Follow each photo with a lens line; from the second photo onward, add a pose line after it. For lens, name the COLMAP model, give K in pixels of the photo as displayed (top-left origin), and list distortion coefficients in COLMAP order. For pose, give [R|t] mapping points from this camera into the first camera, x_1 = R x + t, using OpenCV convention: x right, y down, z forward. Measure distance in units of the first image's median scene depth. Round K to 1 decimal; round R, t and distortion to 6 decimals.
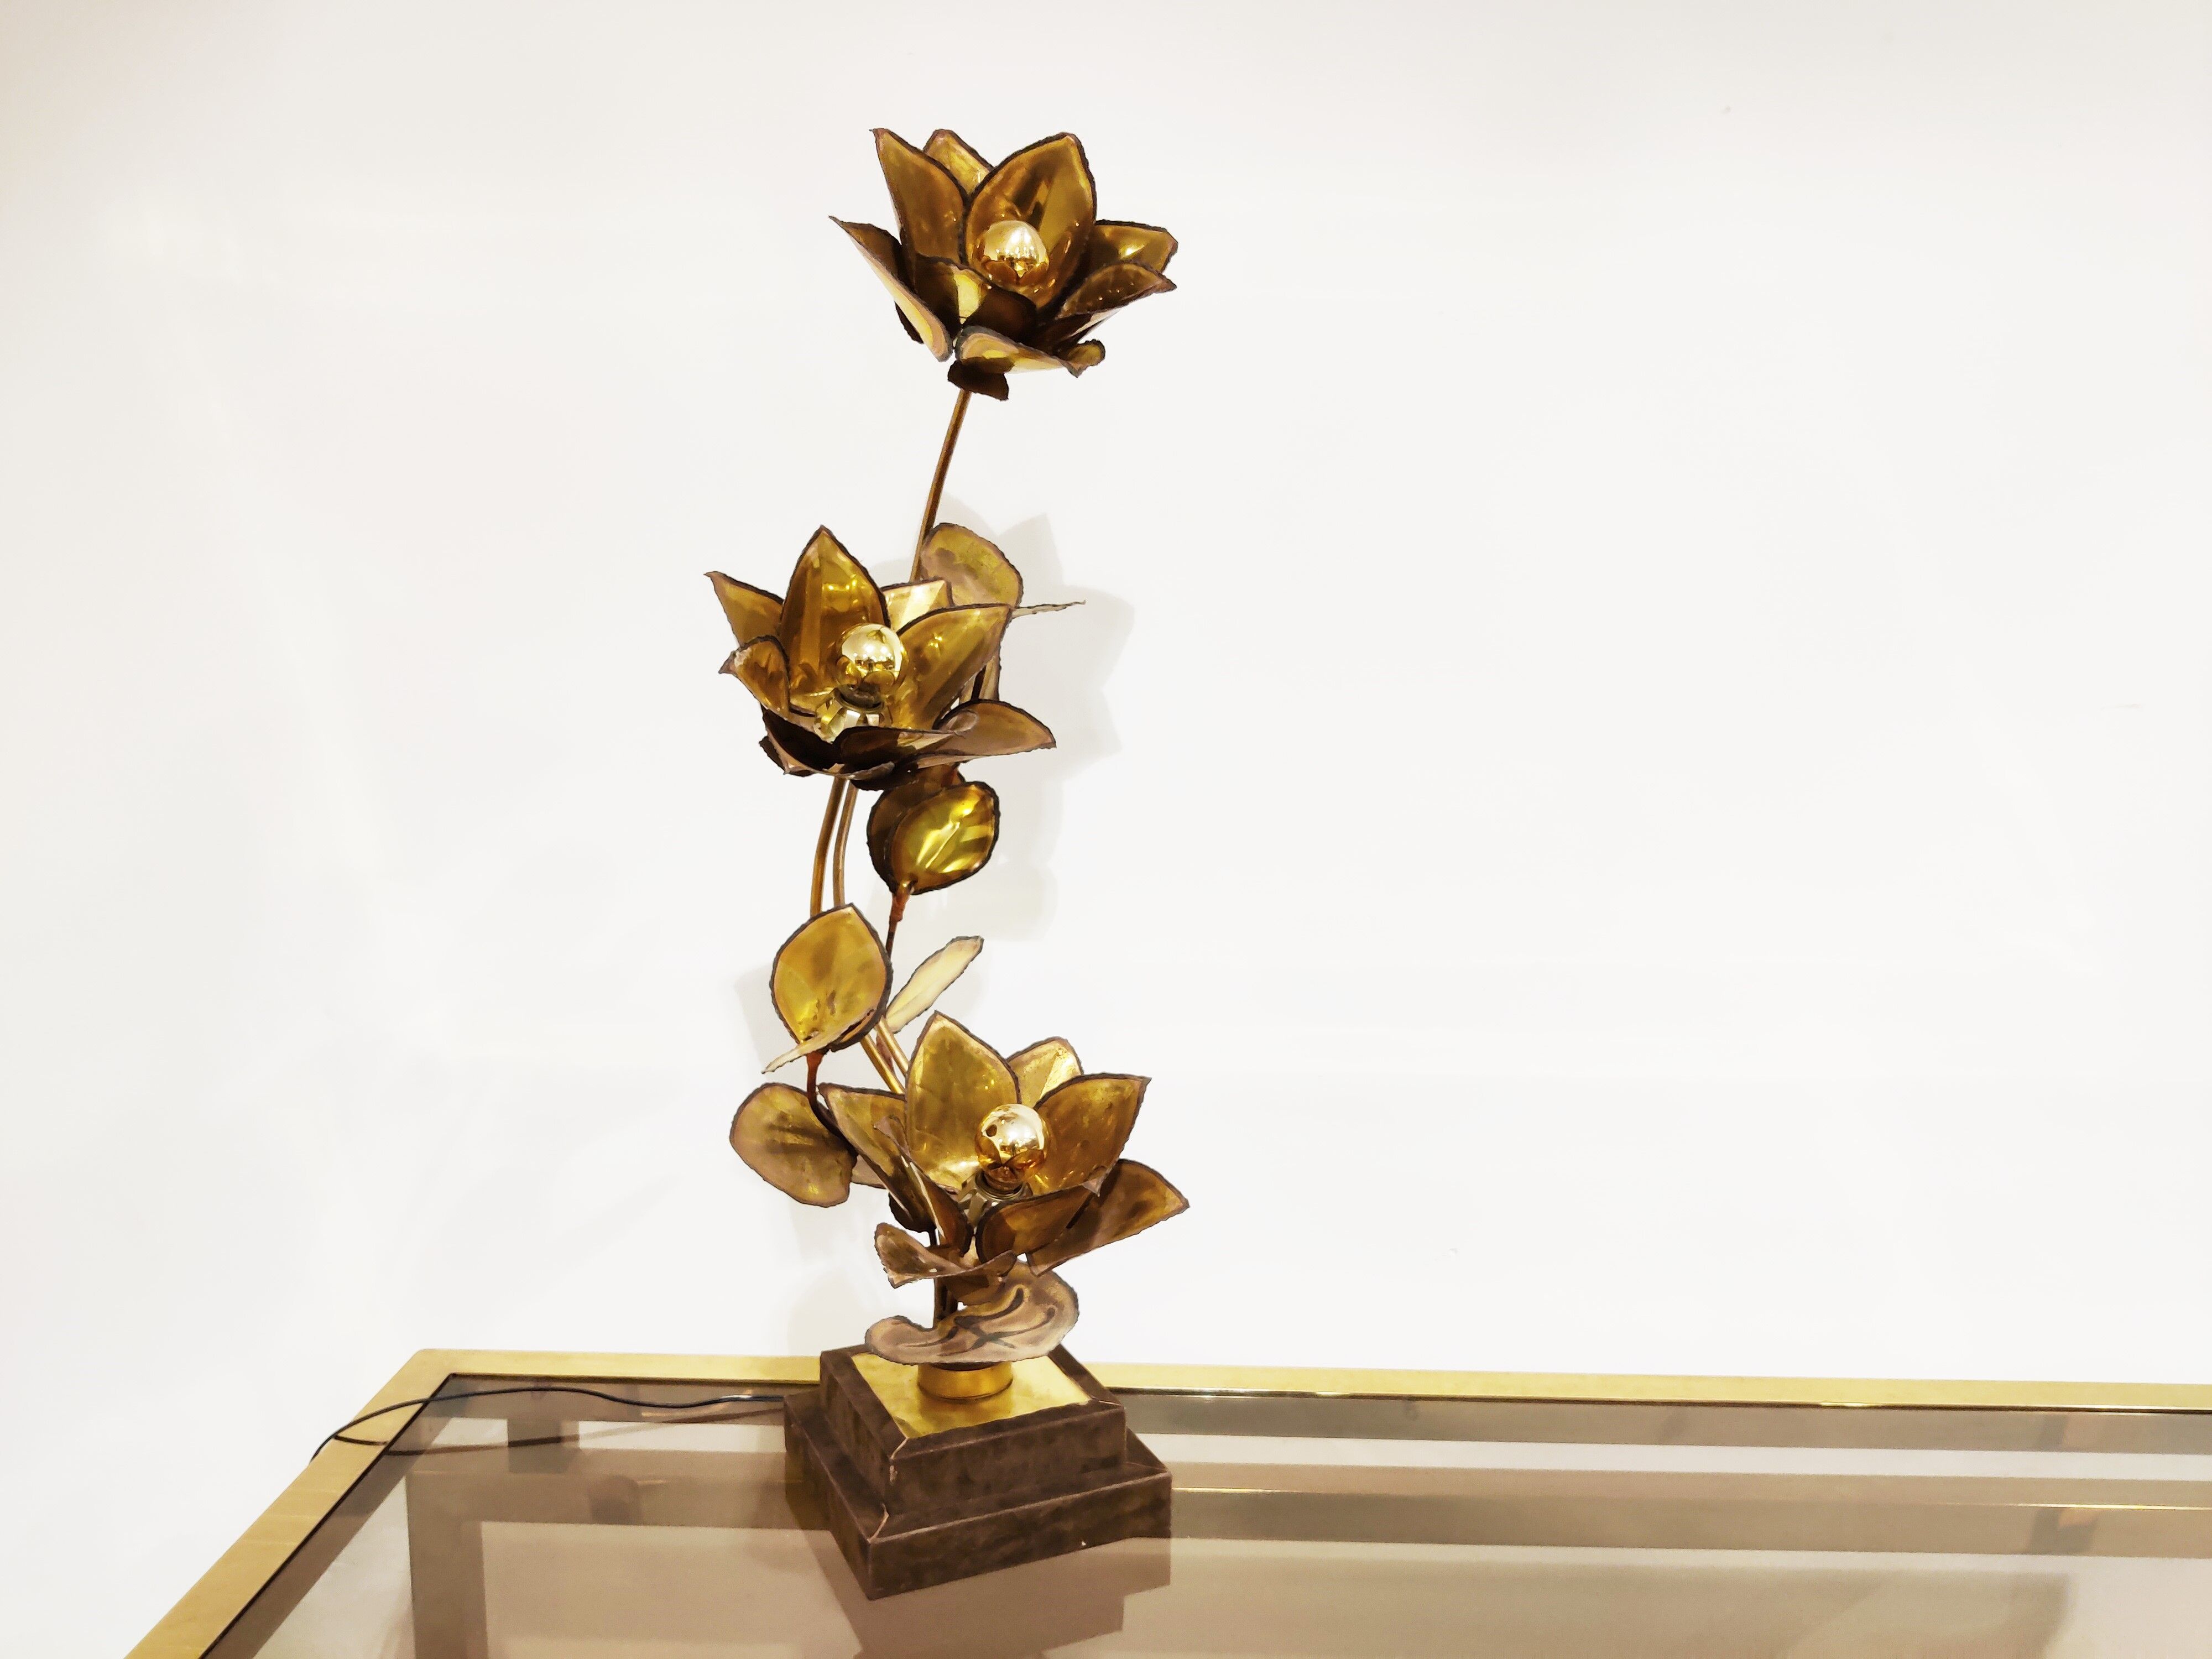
lens RADIAL K [[1705.1, 0, 1107.4], [0, 1705.1, 825.2], [0, 0, 1]] dist [0.008119, -0.033200]
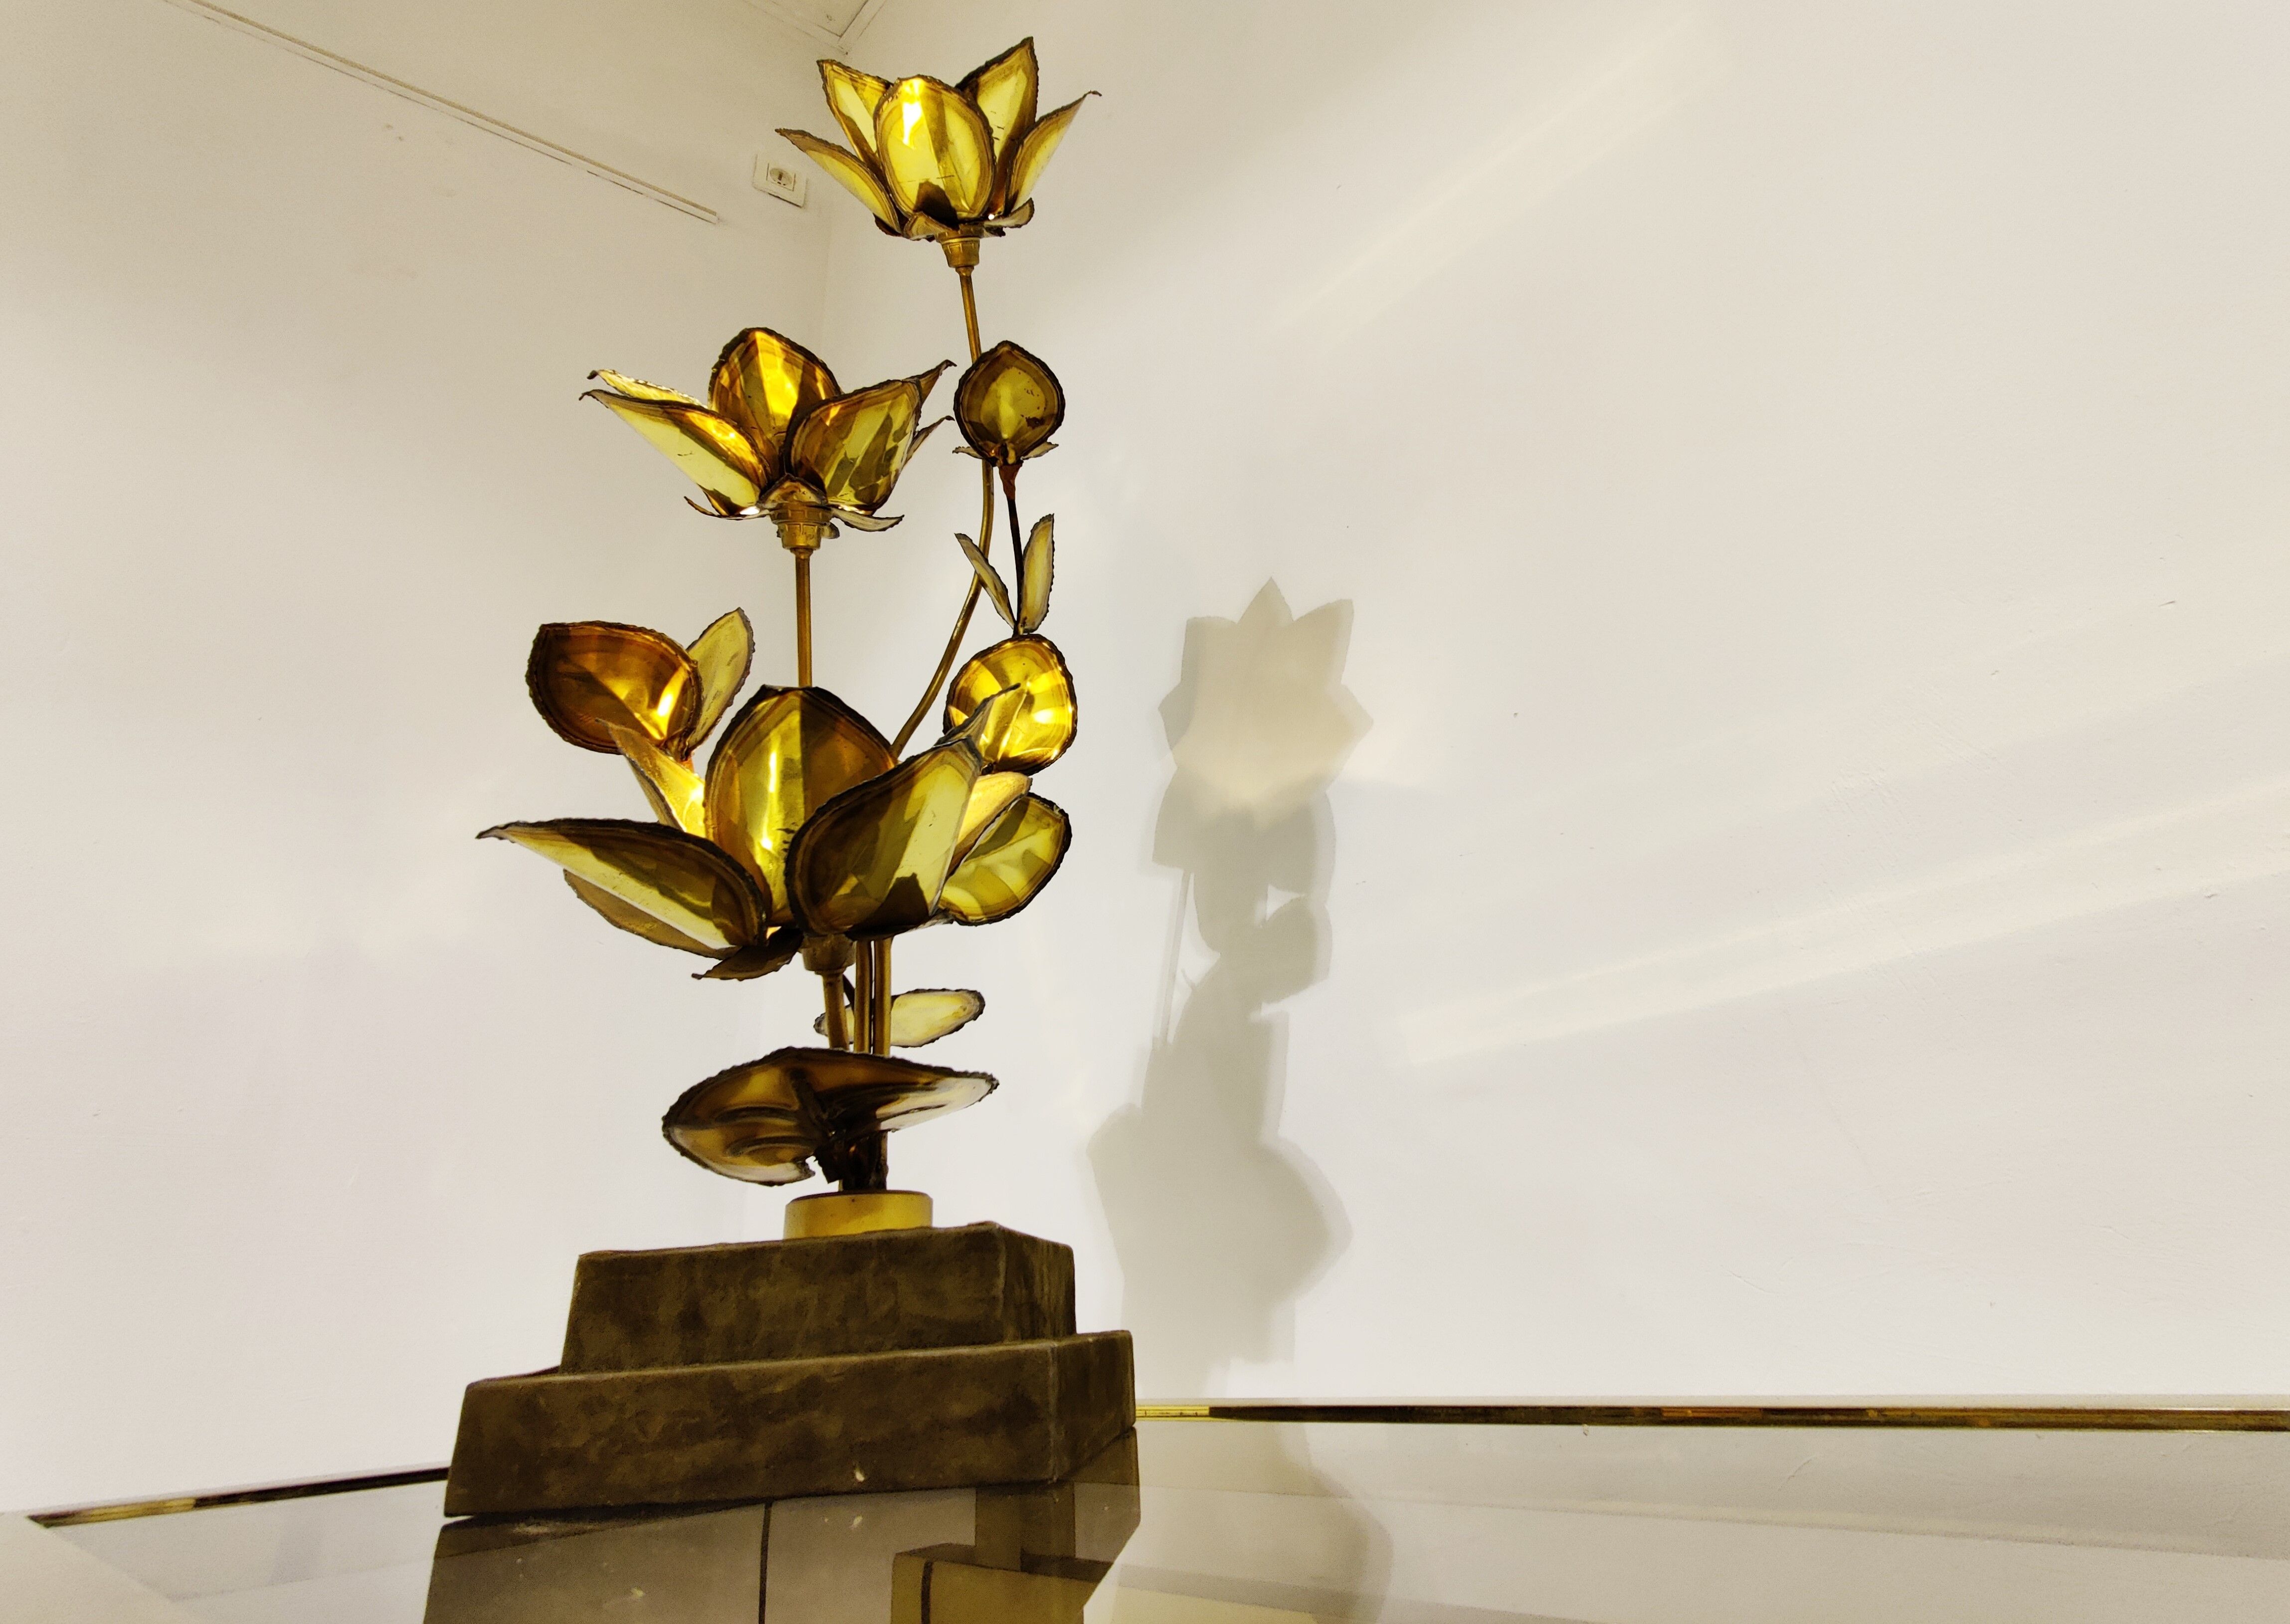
lens RADIAL K [[1098.3, 0, 1146.9], [0, 1098.3, 789.4], [0, 0, 1]] dist [0.004612, 0.000890]
pose [[0.848733, -0.282664, -0.446937, 0.259918], [-0.001581, 0.843797, -0.536660, 0.427701], [0.528819, 0.456188, 0.715712, 0.727813]]
